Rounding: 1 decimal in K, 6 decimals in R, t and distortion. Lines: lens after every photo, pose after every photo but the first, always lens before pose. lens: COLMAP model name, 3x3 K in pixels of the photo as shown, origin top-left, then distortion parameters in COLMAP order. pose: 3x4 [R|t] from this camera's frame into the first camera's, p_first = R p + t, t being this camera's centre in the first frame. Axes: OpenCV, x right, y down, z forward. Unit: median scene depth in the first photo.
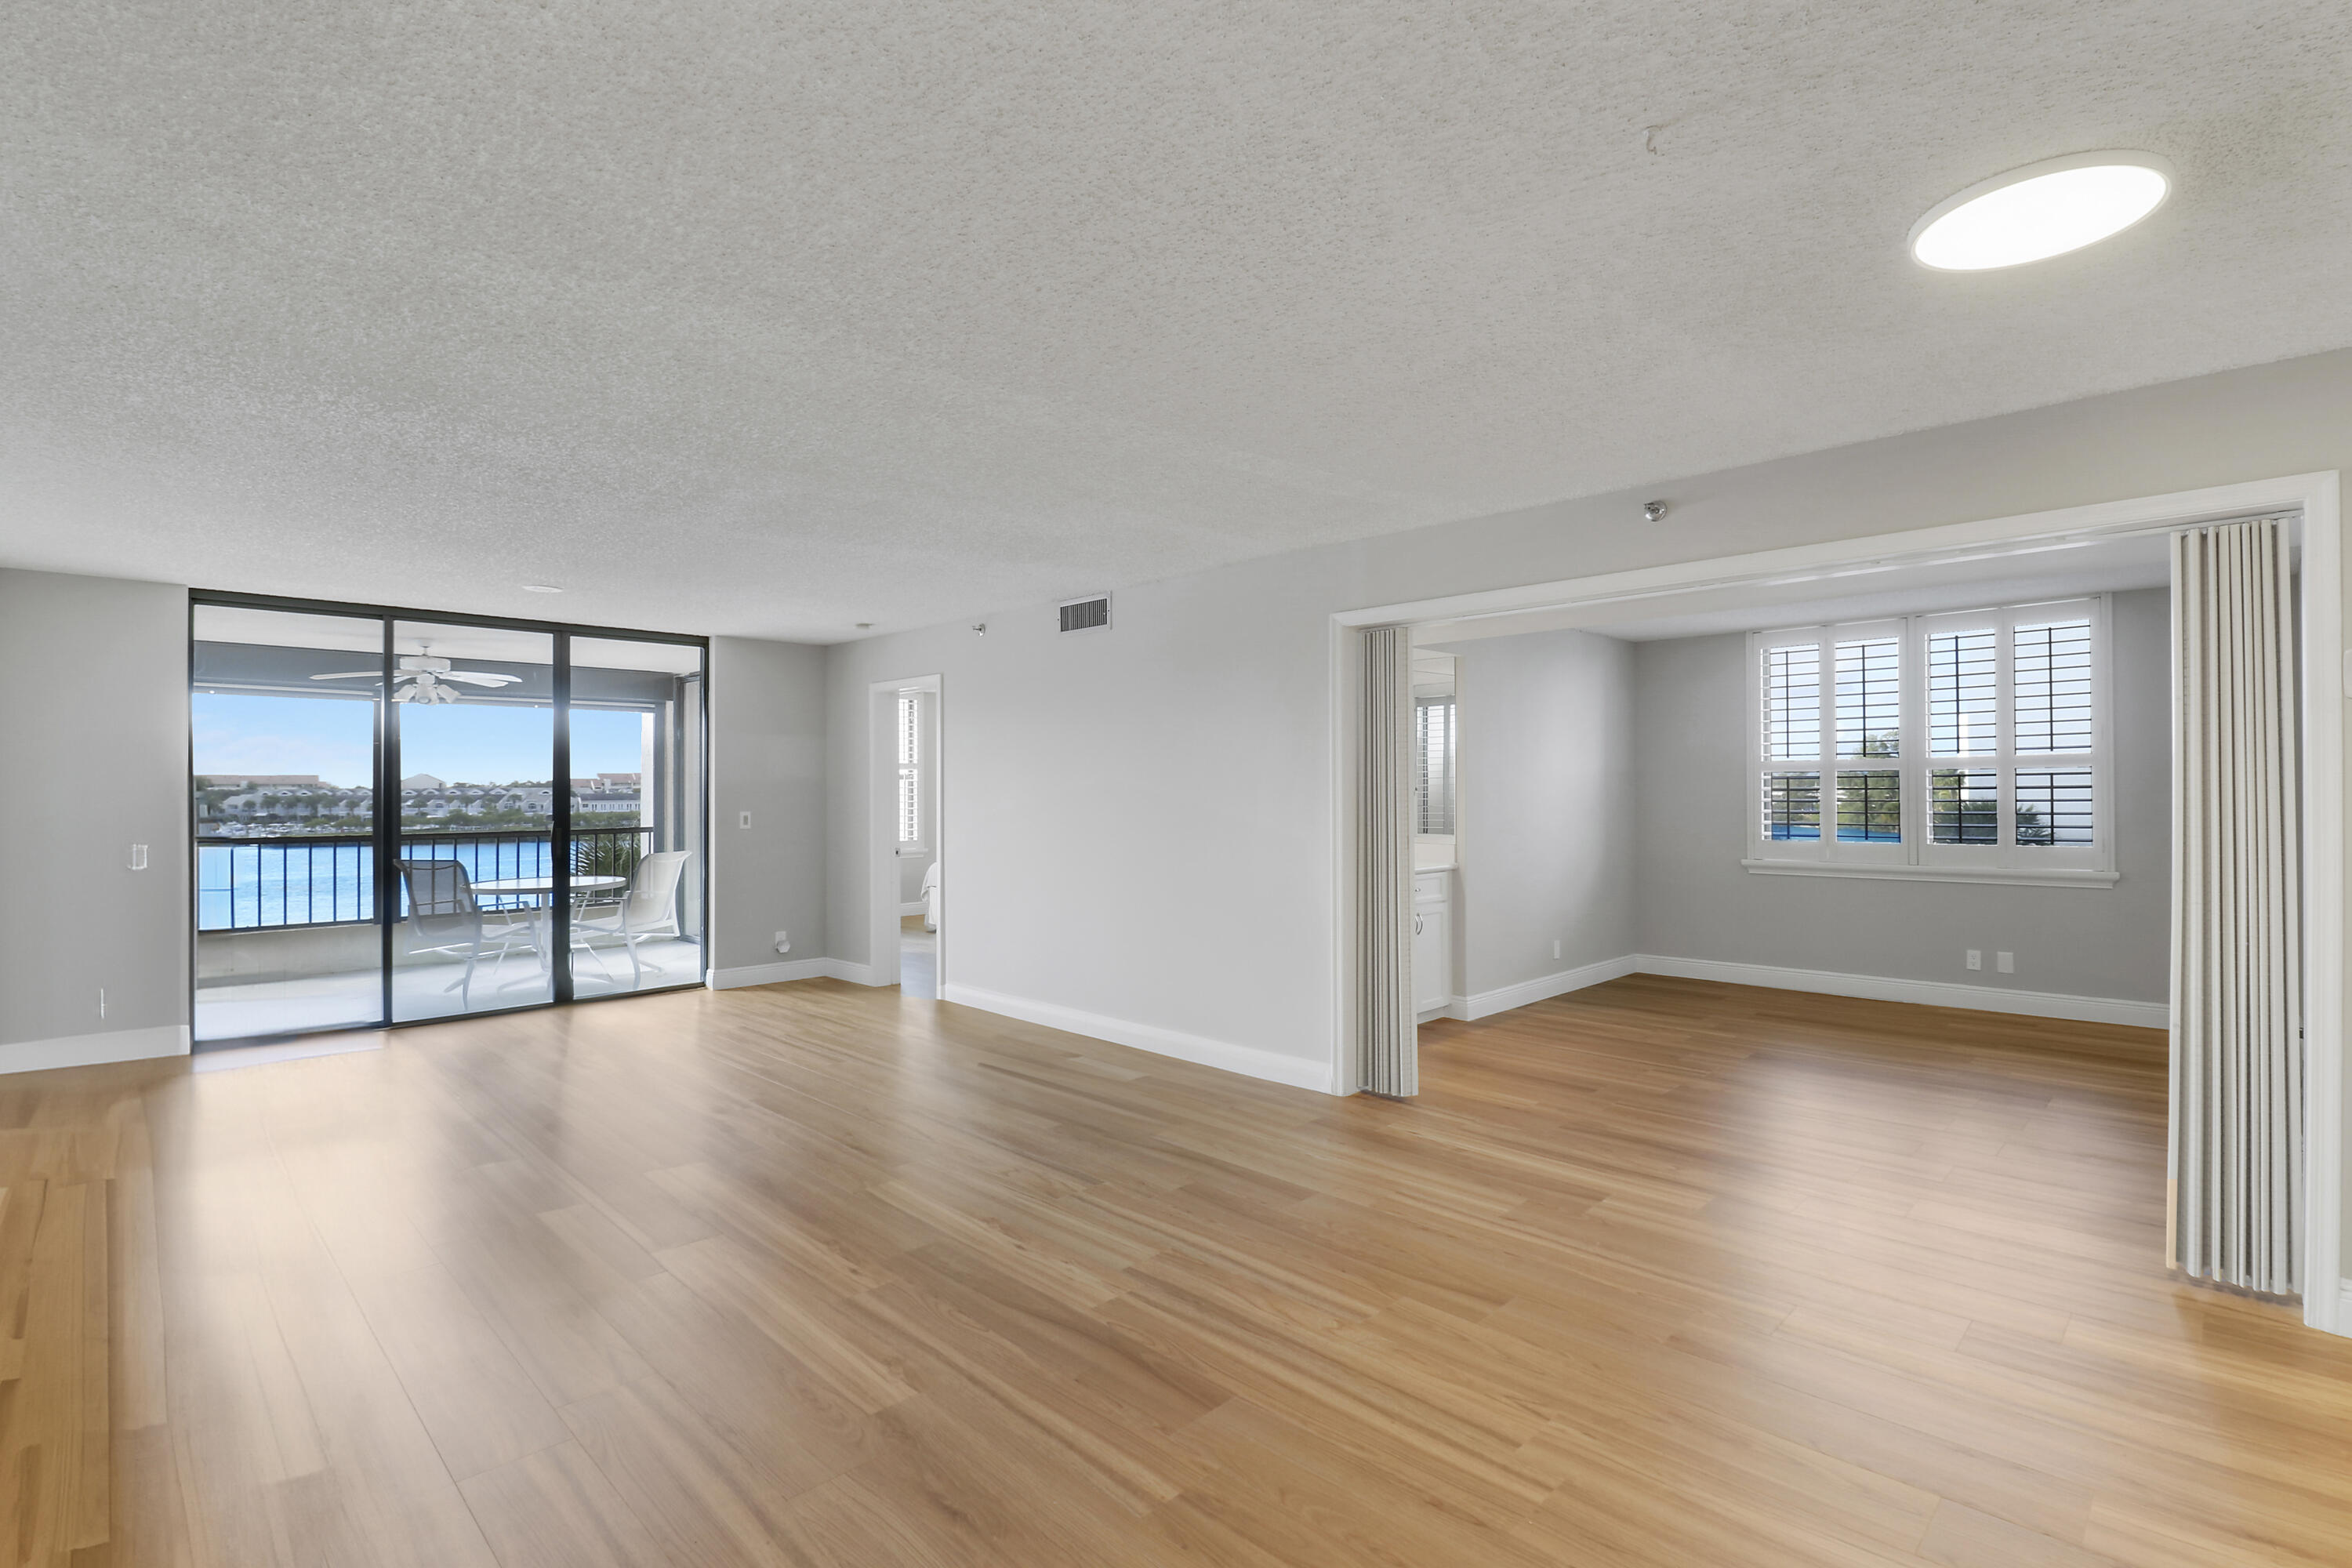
lens RADIAL K [[1092.7, 0, 1200.8], [0, 1092.7, 776.8], [0, 0, 1]] dist [-0.003876, -0.000436]
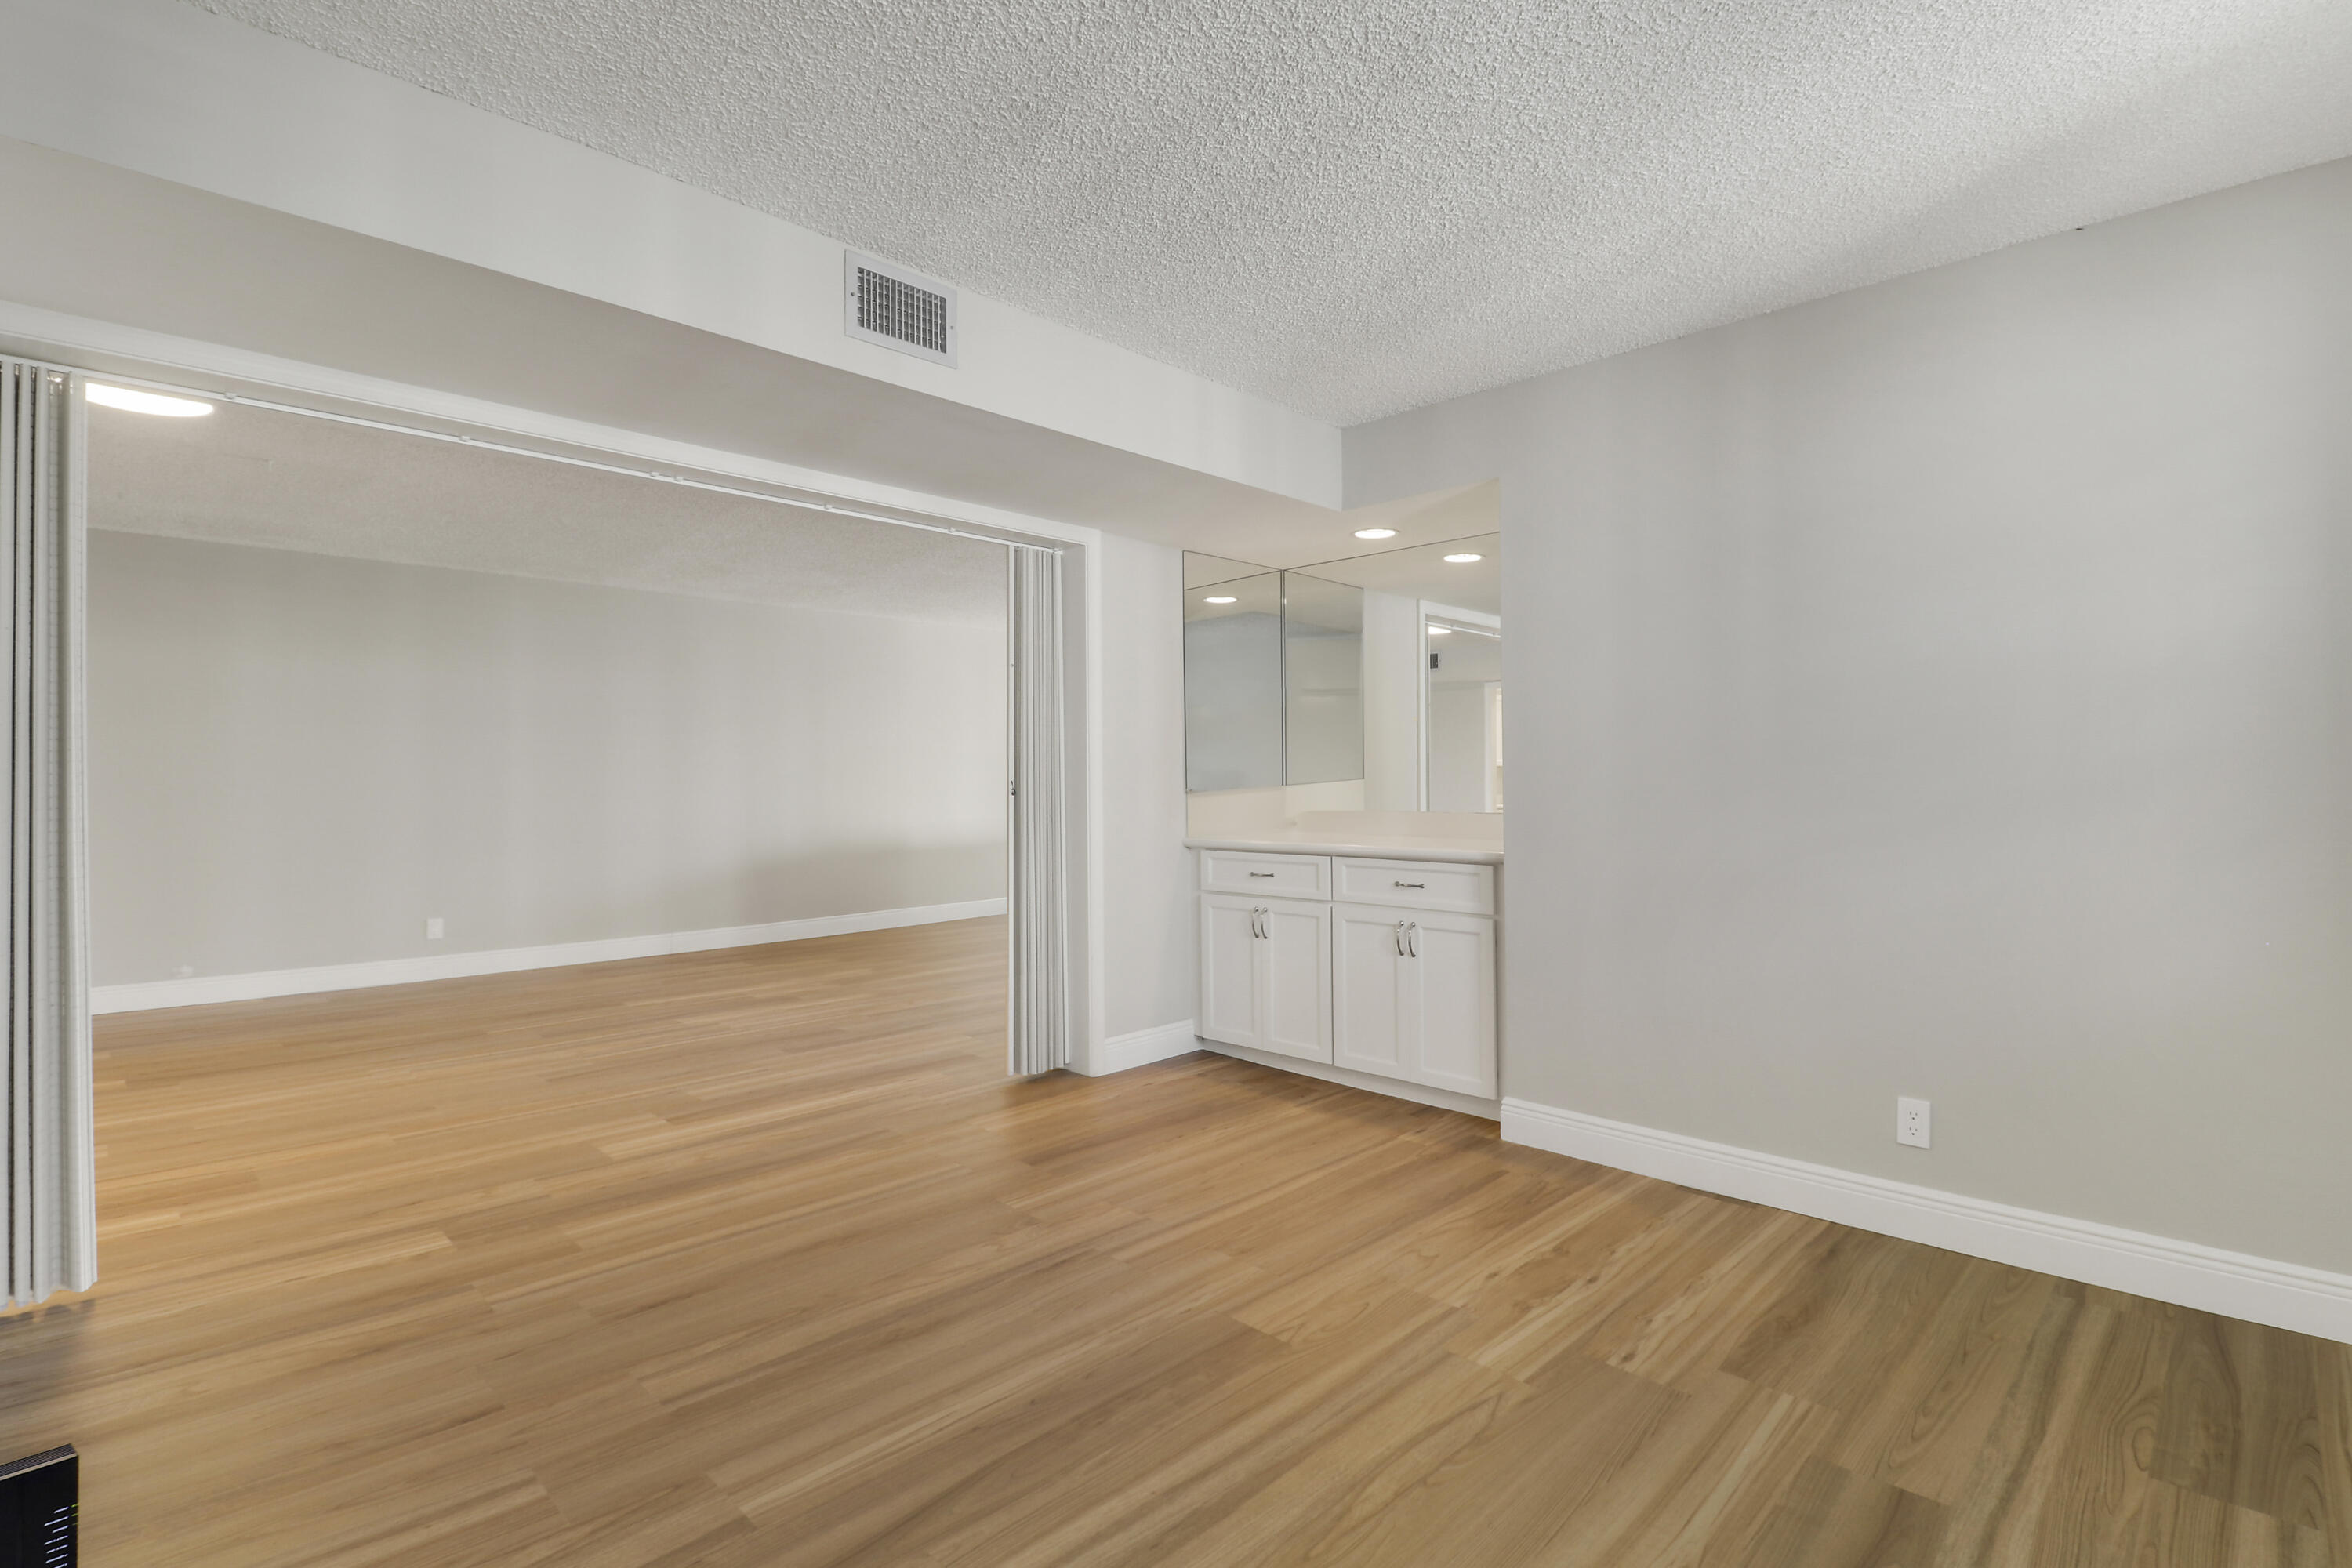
lens RADIAL K [[1092.7, 0, 1200.8], [0, 1092.7, 776.8], [0, 0, 1]] dist [-0.003876, -0.000436]
pose [[0.007196, -0.002048, -0.999972, 1.747902], [0.007819, 0.999967, -0.001991, 0.092413], [0.999944, -0.007804, 0.007212, 1.878454]]
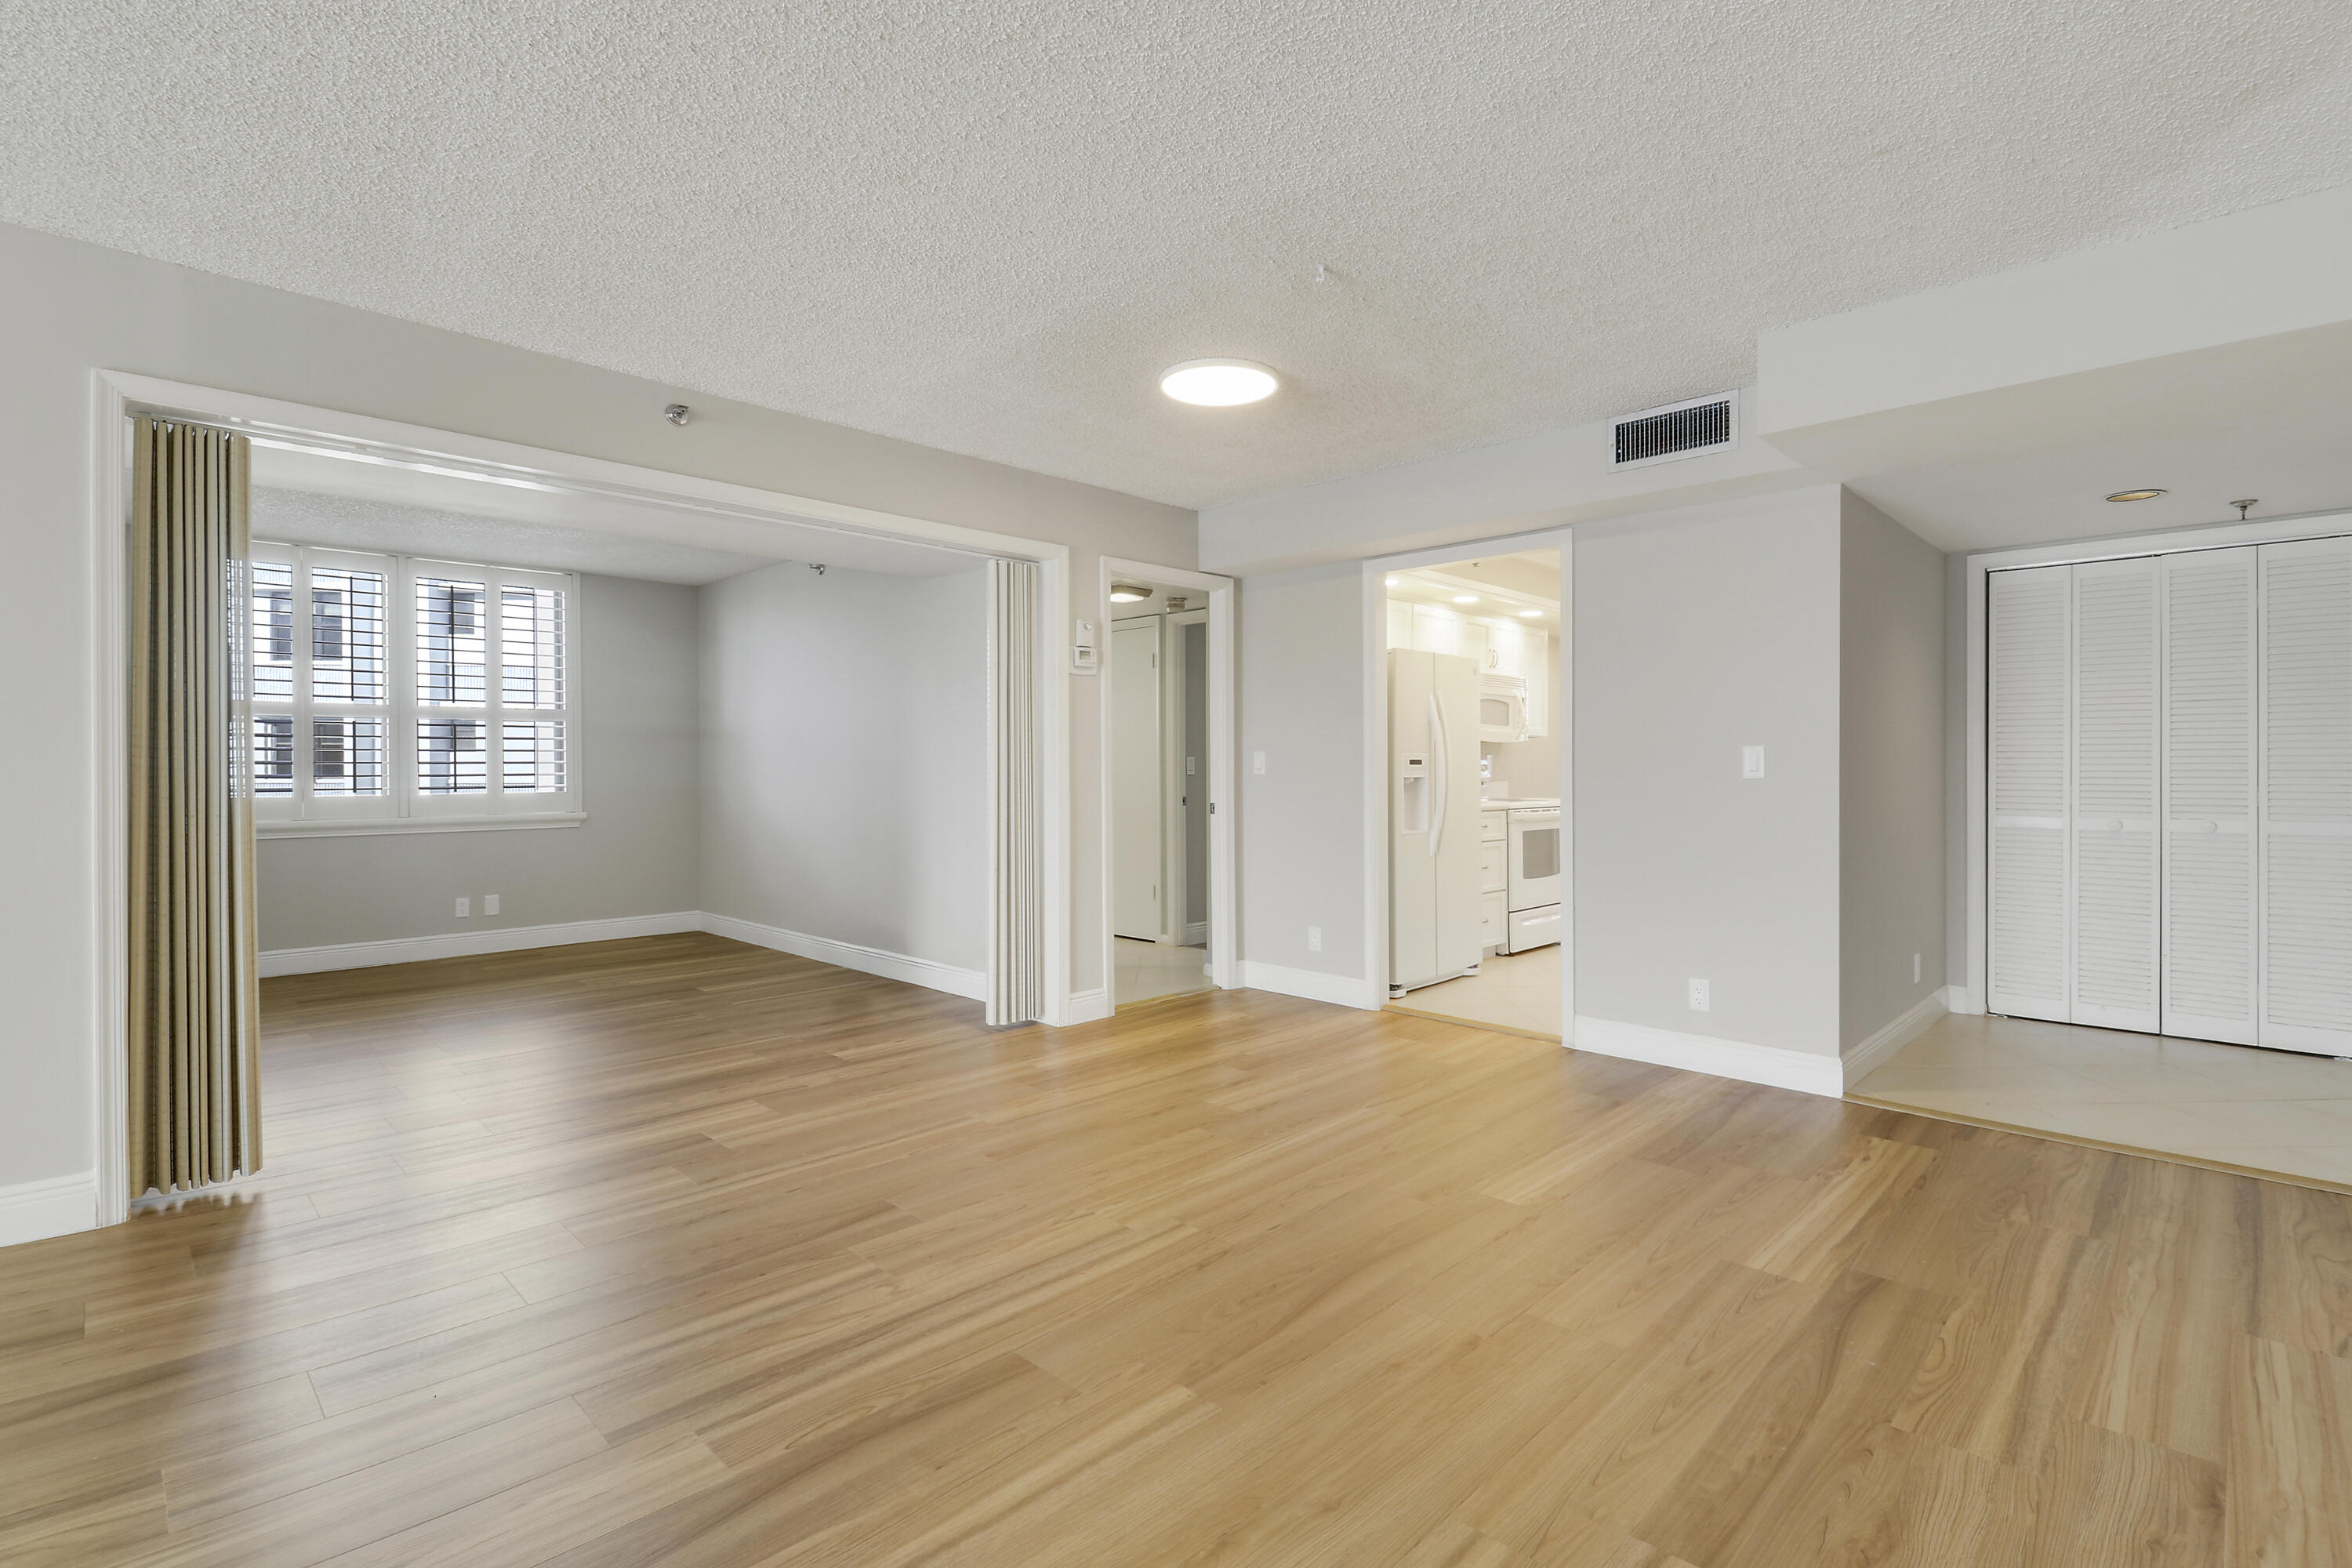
lens RADIAL K [[1092.7, 0, 1200.8], [0, 1092.7, 776.8], [0, 0, 1]] dist [-0.003876, -0.000436]
pose [[-0.004767, -0.002269, 0.999986, -0.723989], [-0.008725, 0.999959, 0.002227, 0.088036], [-0.999951, -0.008714, -0.004787, 0.735238]]
